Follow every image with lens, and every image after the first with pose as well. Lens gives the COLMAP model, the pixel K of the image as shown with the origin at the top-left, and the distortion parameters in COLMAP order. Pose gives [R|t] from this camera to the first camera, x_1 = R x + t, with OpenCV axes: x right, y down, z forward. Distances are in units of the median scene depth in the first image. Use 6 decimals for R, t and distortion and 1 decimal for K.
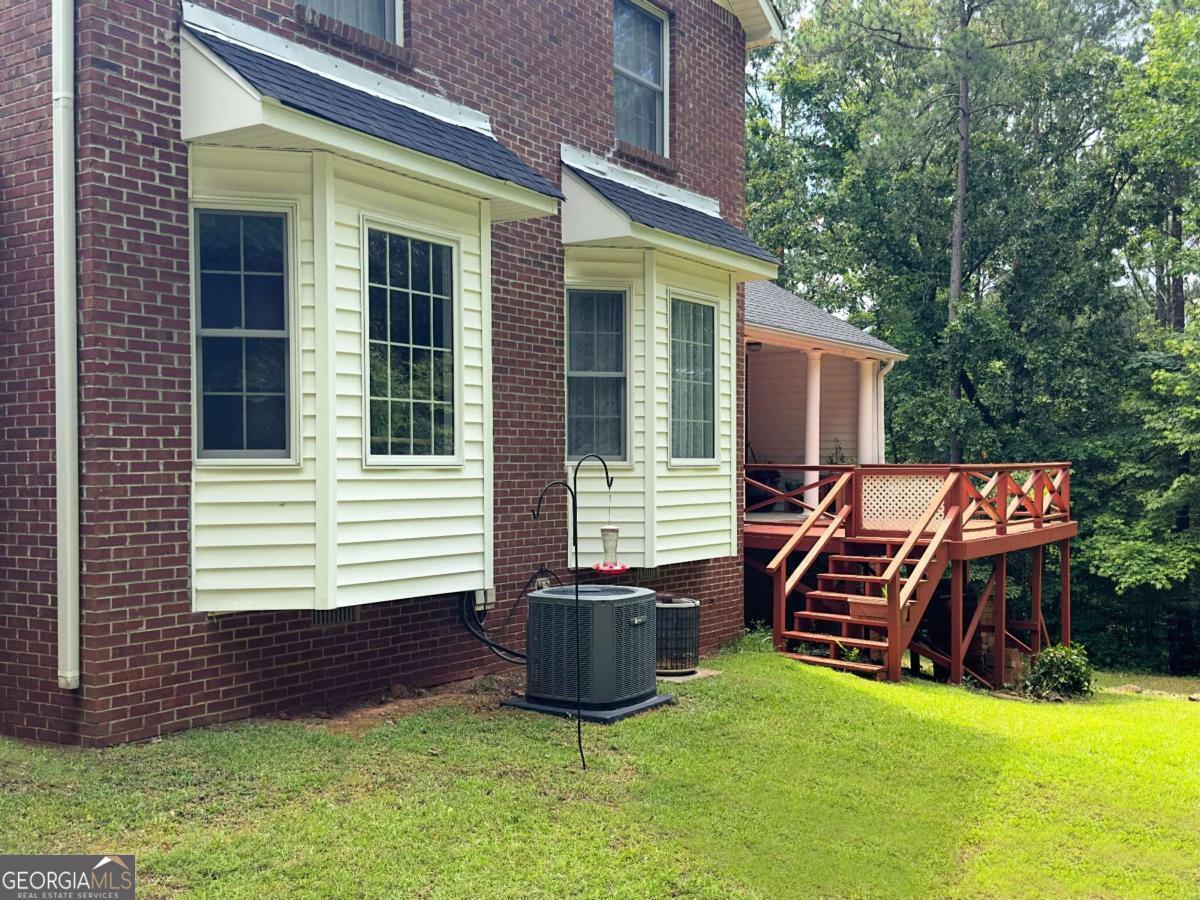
lens RADIAL K [[1215.5, 0, 601.5], [0, 1215.5, 459.7], [0, 0, 1]] dist [0.174193, -0.396174]
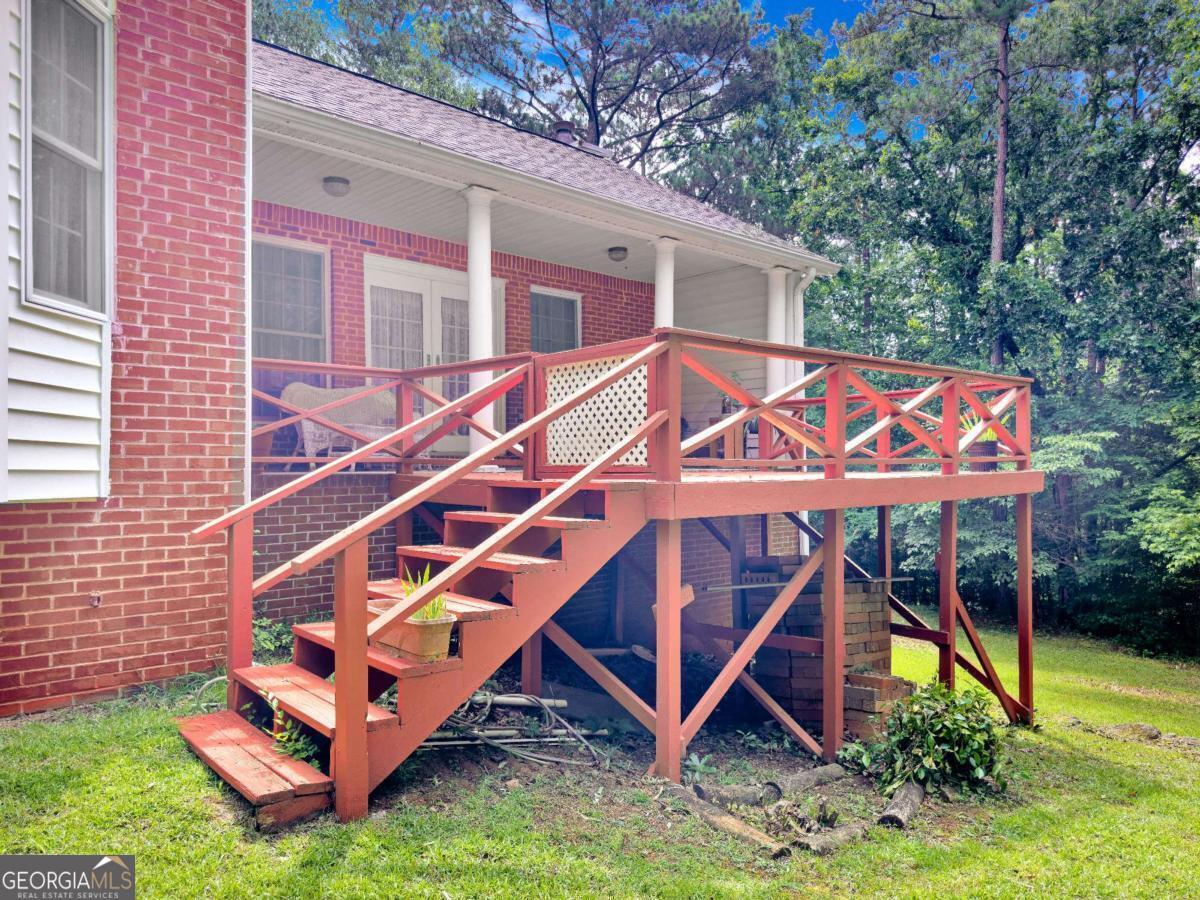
lens RADIAL K [[853.4, 0, 599.5], [0, 853.4, 458.1], [0, 0, 1]] dist [0.000422, -0.000928]
pose [[0.972686, -0.003051, -0.232104, 0.446055], [0.002745, 0.999995, -0.001639, 0.073250], [0.232108, 0.000957, 0.972689, 0.867303]]
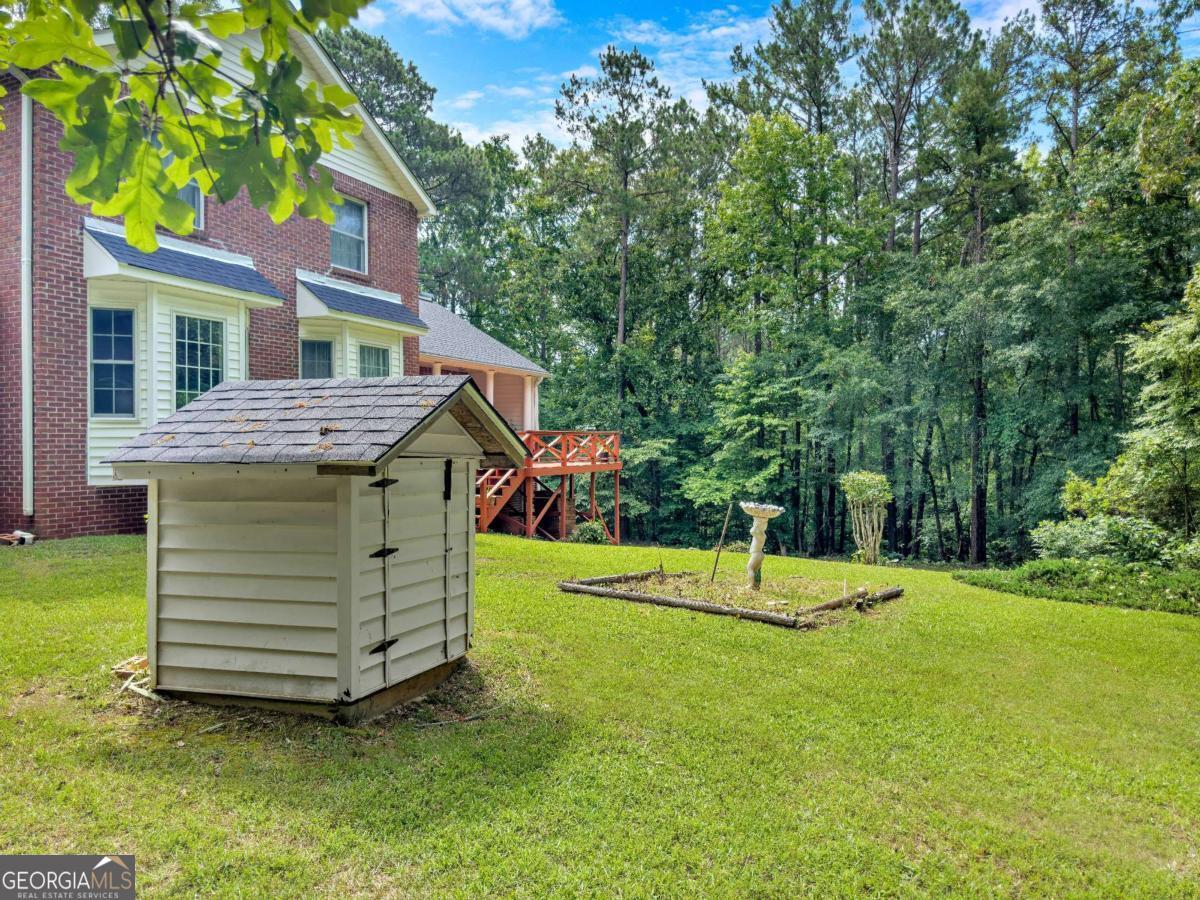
lens RADIAL K [[834.3, 0, 602.7], [0, 834.3, 437.7], [0, 0, 1]] dist [-0.025094, 0.001410]
pose [[0.987437, -0.002012, 0.158000, 0.254649], [0.002953, 0.999979, -0.005726, 0.033813], [-0.157985, 0.006121, 0.987423, -0.455157]]
